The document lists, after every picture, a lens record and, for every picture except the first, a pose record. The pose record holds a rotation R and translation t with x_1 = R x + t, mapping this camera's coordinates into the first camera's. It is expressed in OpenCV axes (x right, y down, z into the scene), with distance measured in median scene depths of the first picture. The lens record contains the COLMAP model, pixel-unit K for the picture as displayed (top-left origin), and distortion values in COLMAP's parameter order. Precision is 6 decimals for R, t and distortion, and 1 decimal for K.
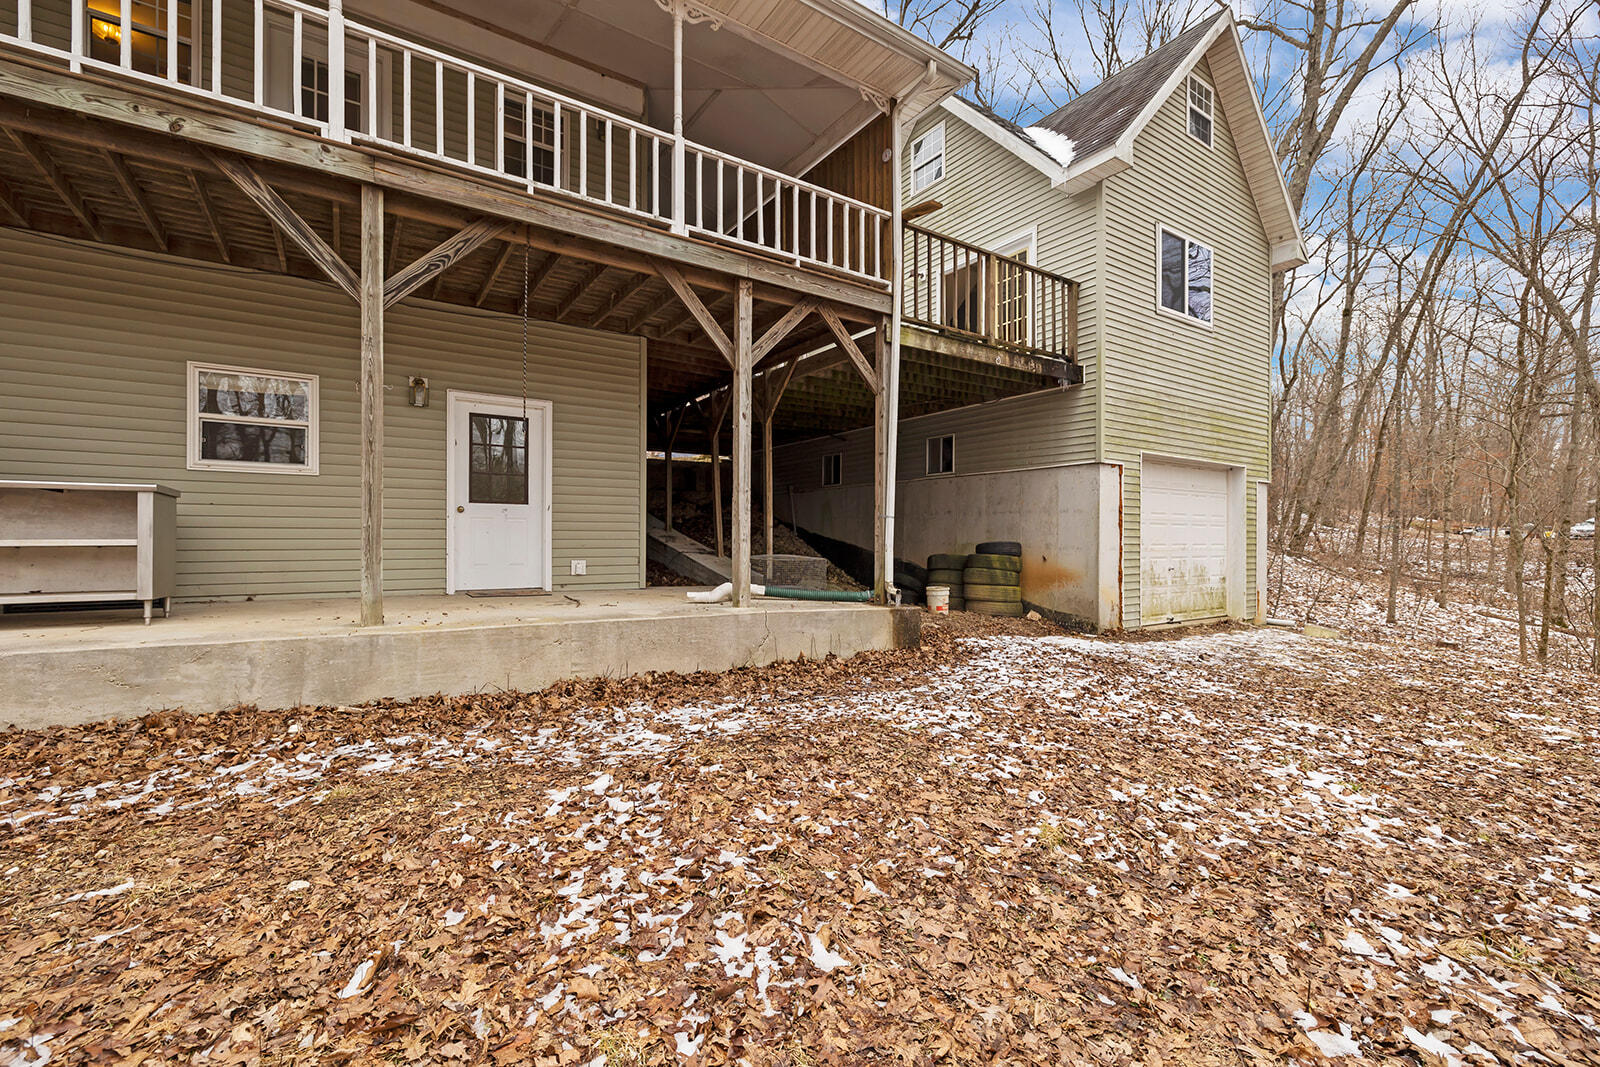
lens RADIAL K [[681.0, 0, 803.3], [0, 681.0, 540.1], [0, 0, 1]] dist [-0.003290, -0.000321]
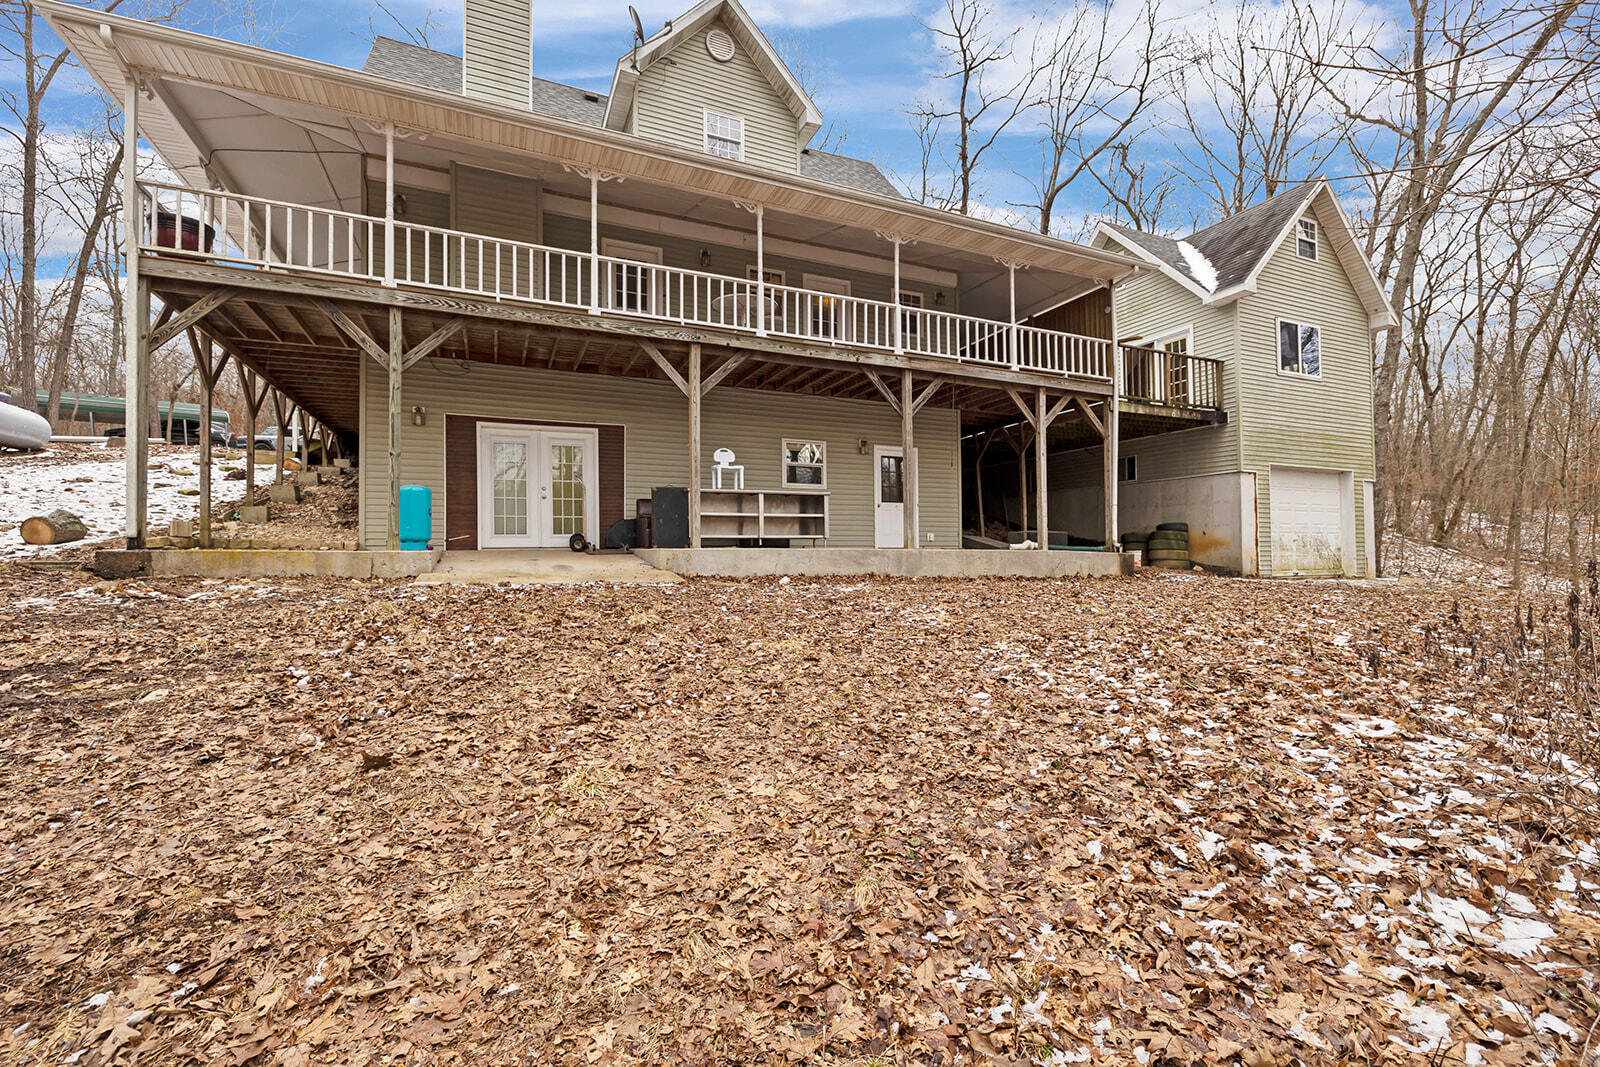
lens RADIAL K [[681.0, 0, 794.1], [0, 681.0, 531.2], [0, 0, 1]] dist [-0.003290, -0.000321]
pose [[0.983470, -0.014192, -0.180514, -0.369680], [0.007774, 0.999314, -0.036216, 0.091347], [0.180904, 0.034215, 0.982905, -0.901832]]
